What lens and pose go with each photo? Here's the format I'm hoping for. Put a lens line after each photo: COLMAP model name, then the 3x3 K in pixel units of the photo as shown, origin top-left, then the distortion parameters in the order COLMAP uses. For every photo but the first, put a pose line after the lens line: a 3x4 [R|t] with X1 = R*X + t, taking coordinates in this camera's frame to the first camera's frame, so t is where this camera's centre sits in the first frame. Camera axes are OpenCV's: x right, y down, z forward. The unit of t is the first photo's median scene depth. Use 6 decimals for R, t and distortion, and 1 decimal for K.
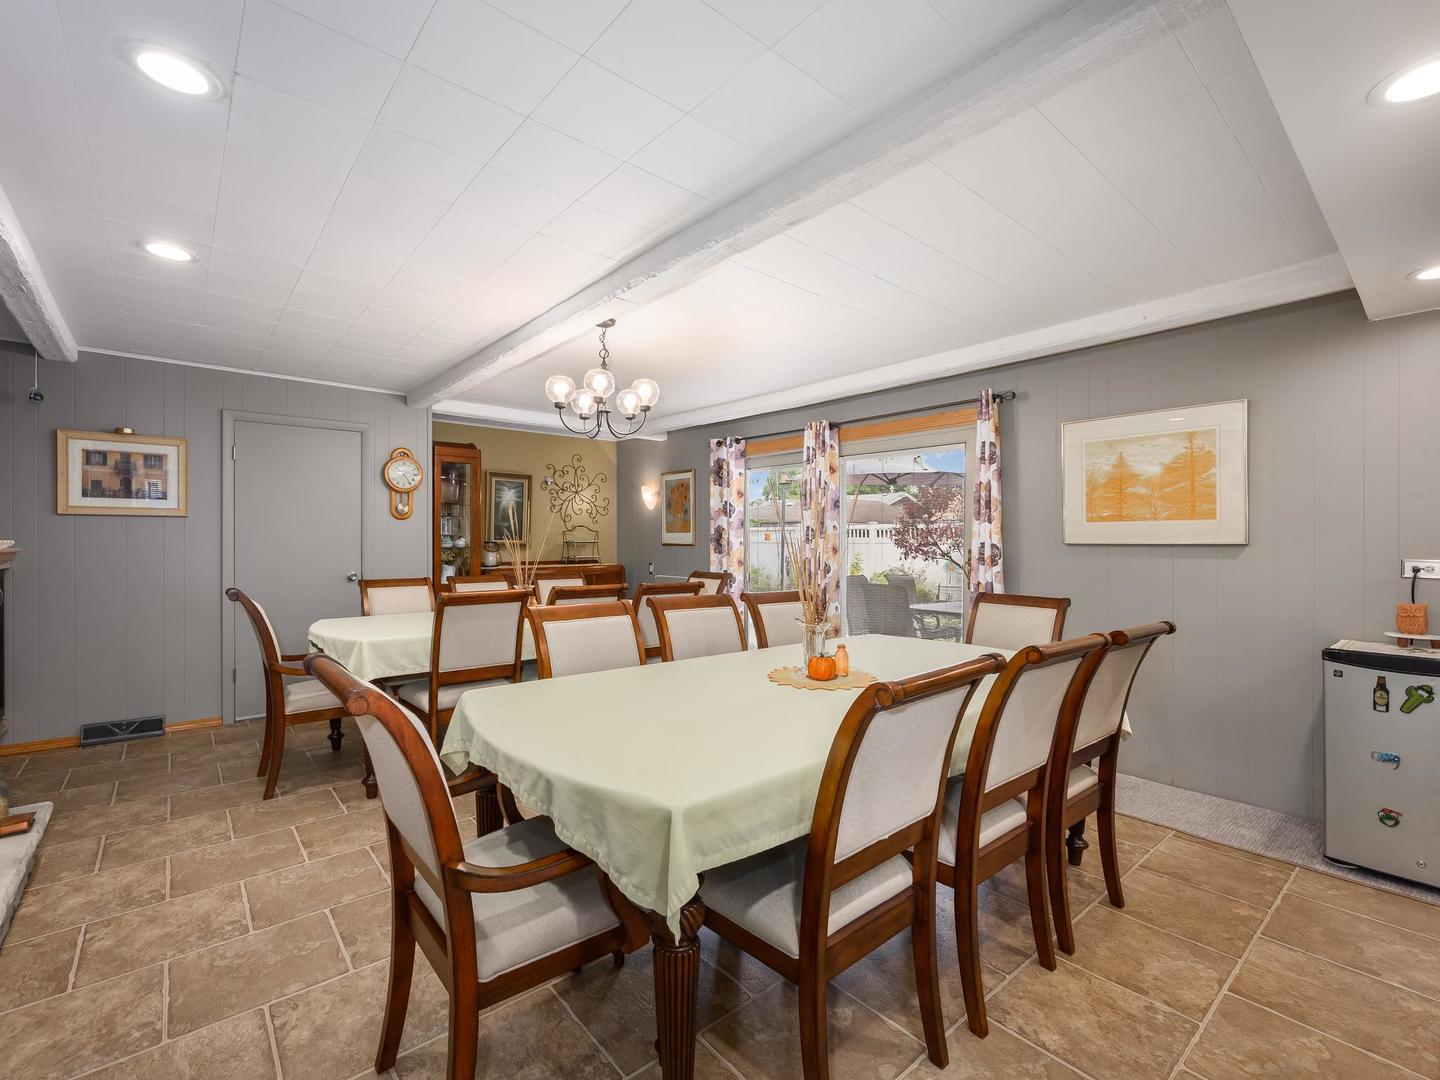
lens RADIAL K [[641.4, 0, 723.6], [0, 641.4, 537.1], [0, 0, 1]] dist [-0.001806, 0.000976]
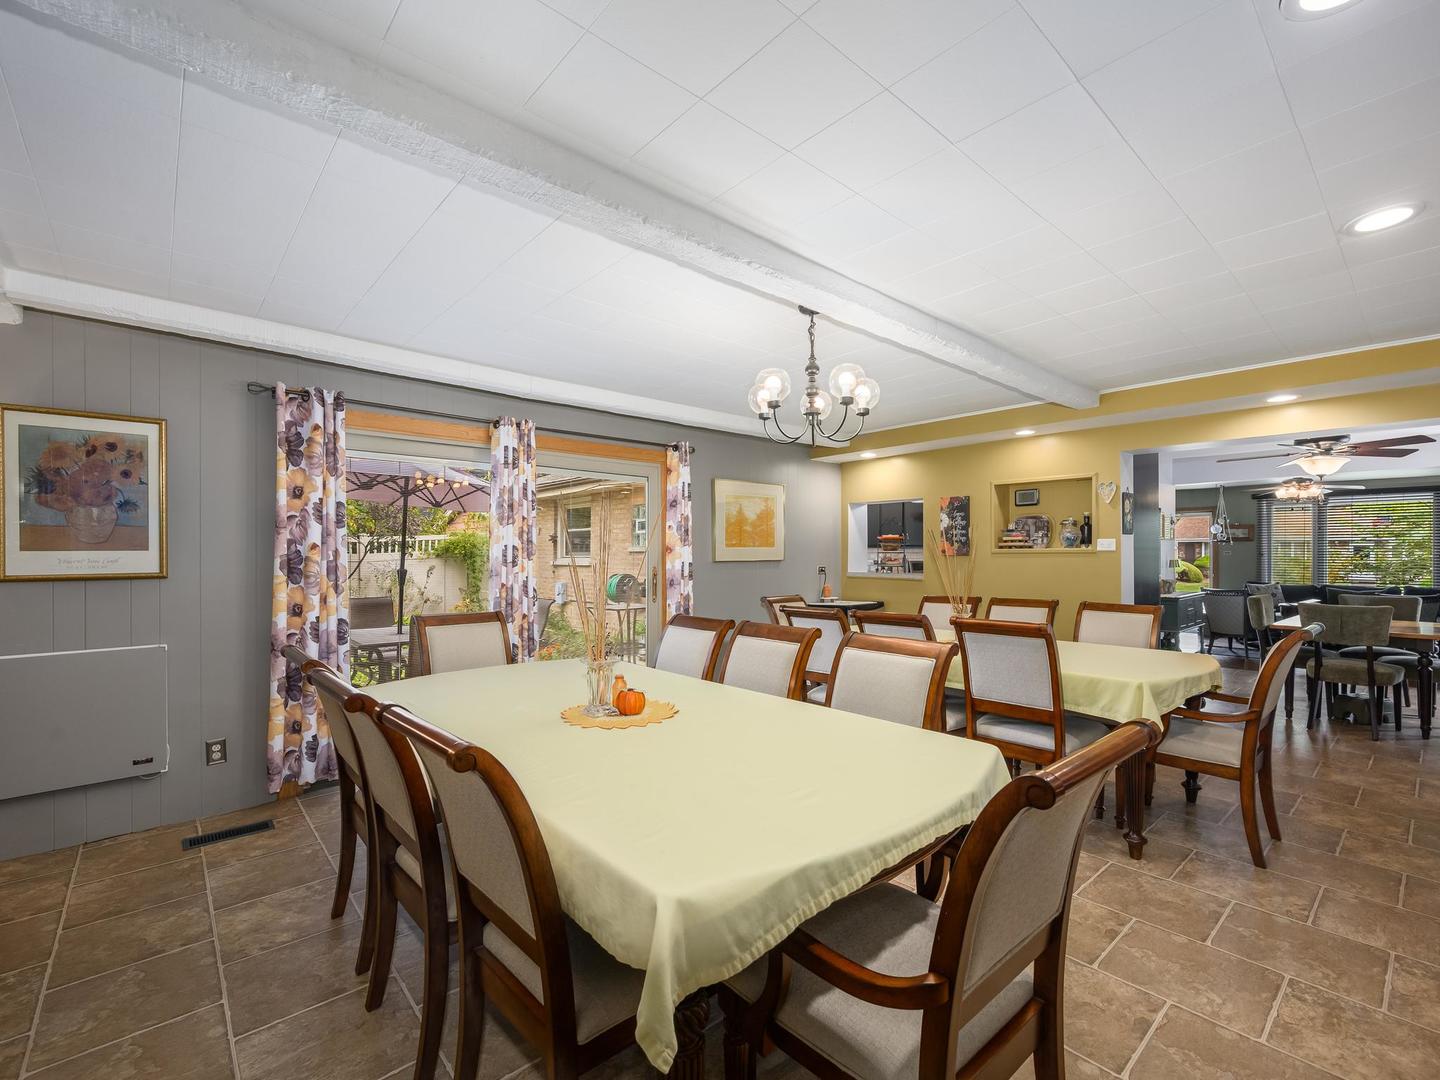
lens RADIAL K [[641.4, 0, 716.2], [0, 641.4, 551.4], [0, 0, 1]] dist [-0.001806, 0.000976]
pose [[-0.006759, 0.001432, 0.999976, -0.945544], [-0.001787, 0.999997, -0.001444, -0.011905], [-0.999976, -0.001797, -0.006757, 1.041120]]
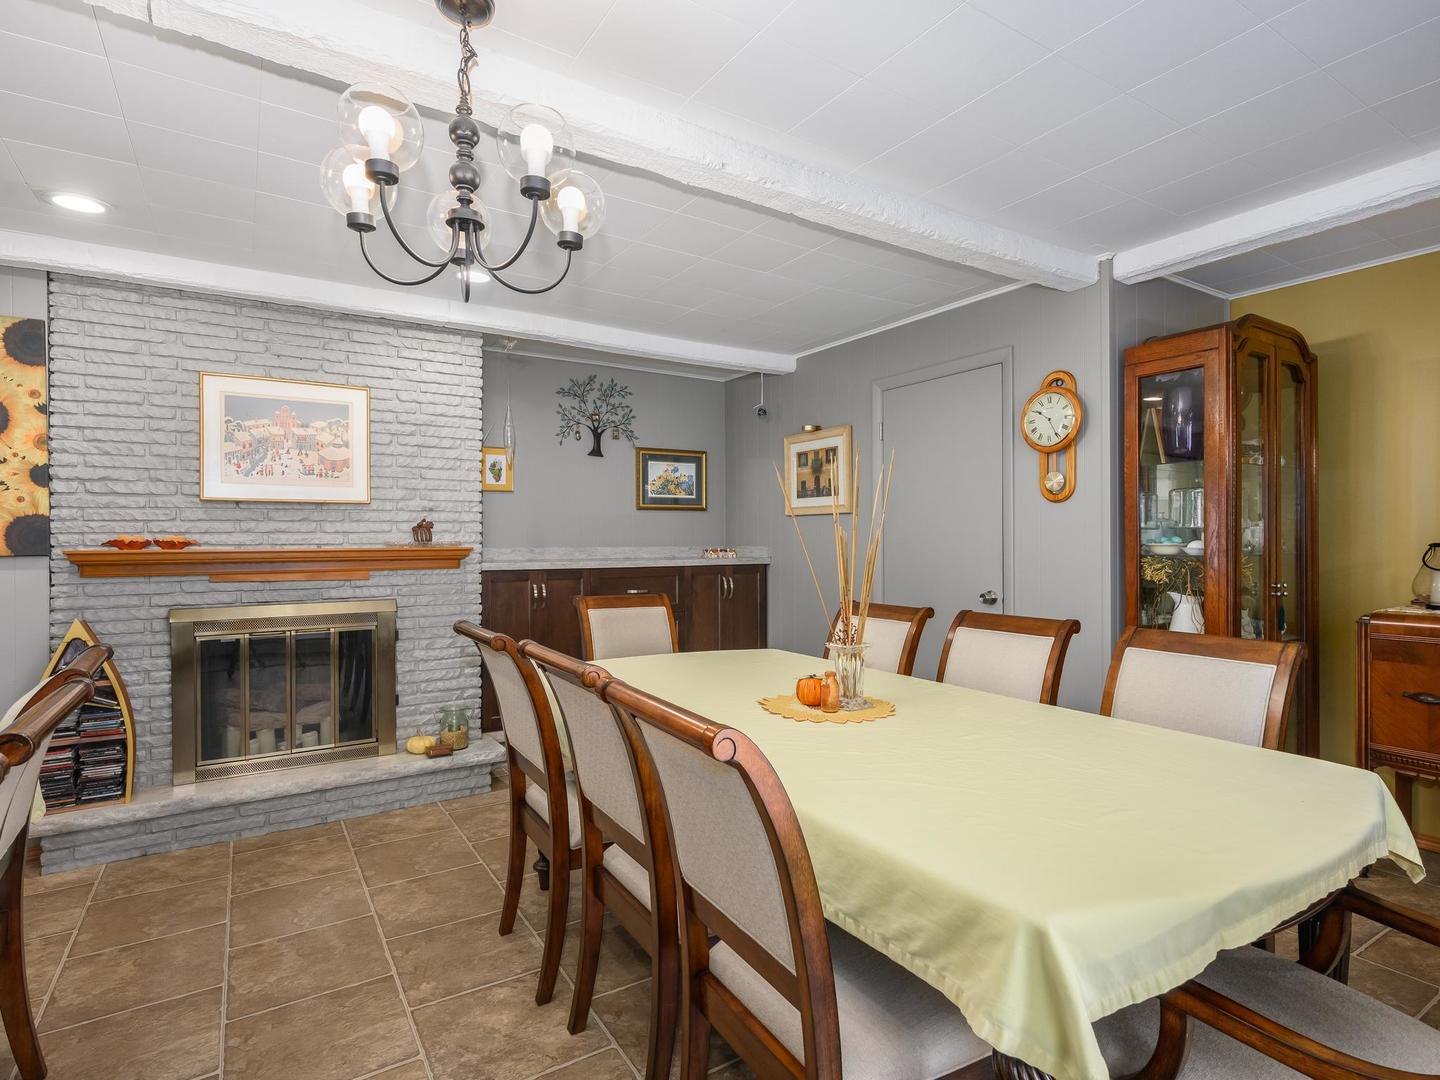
lens RADIAL K [[759.3, 0, 727.1], [0, 759.3, 540.8], [0, 0, 1]] dist [0.006098, 0.001470]
pose [[-0.141341, 0.003364, -0.989955, 0.248118], [0.006140, 0.999978, 0.002522, 0.002358], [0.989942, -0.005722, -0.141359, 1.135264]]
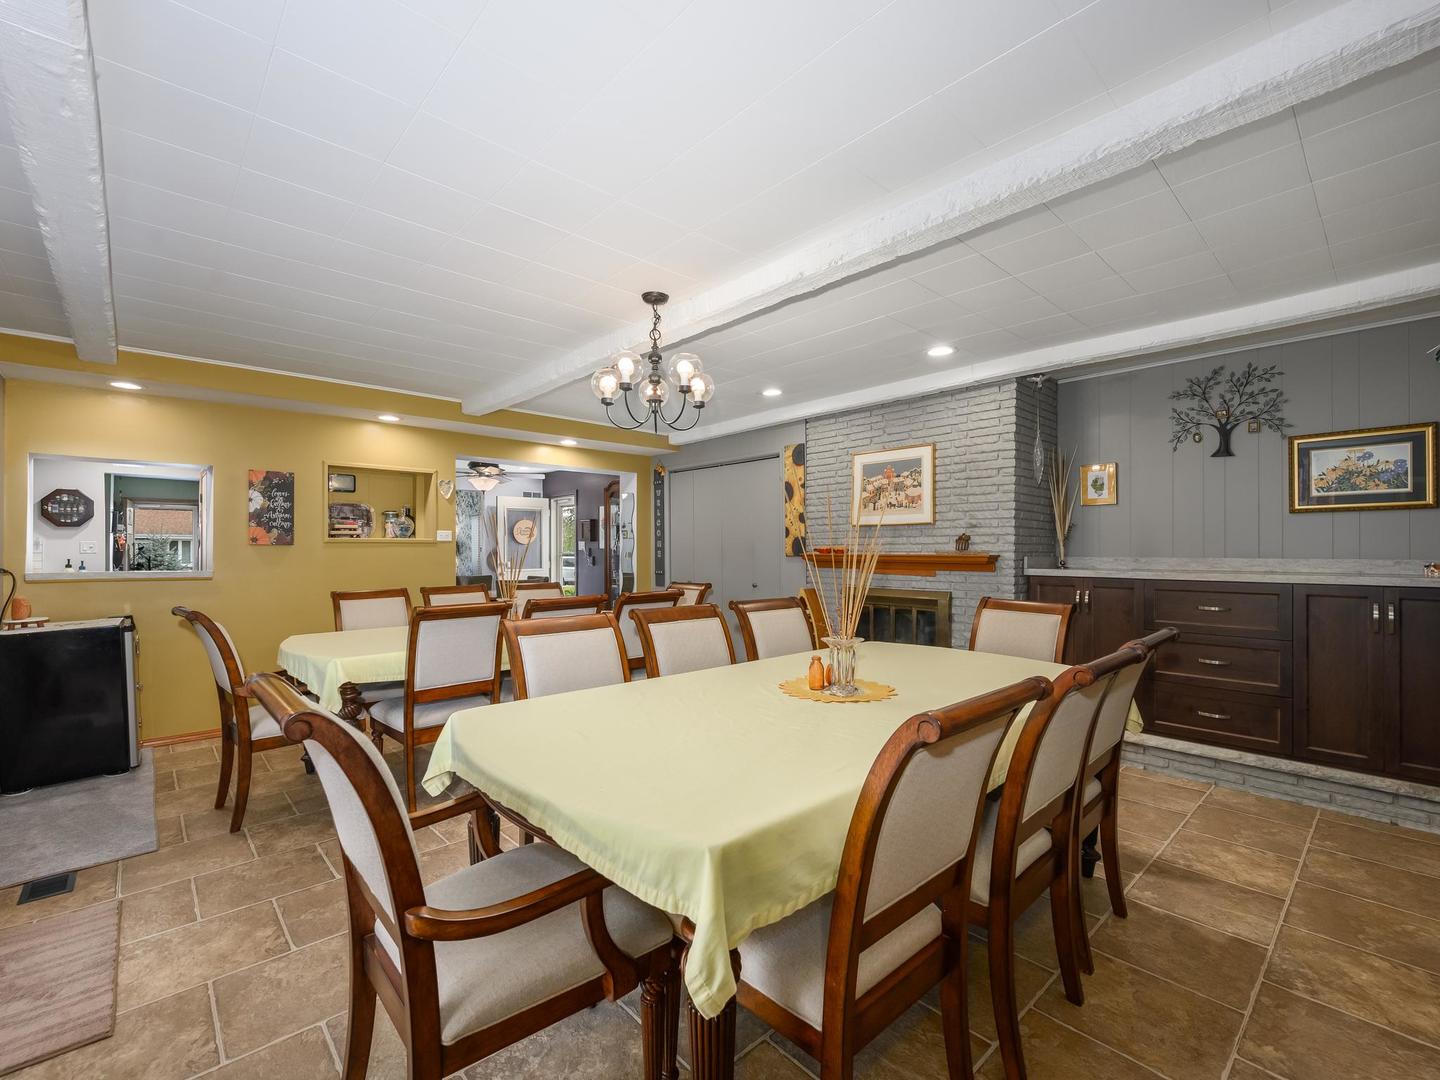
lens RADIAL K [[641.4, 0, 716.3], [0, 641.4, 545.7], [0, 0, 1]] dist [-0.001806, 0.000976]
pose [[-0.999785, -0.000720, -0.020728, -0.193071], [-0.000535, 0.999960, -0.008929, 0.005380], [0.020734, -0.008916, -0.999745, 1.672677]]
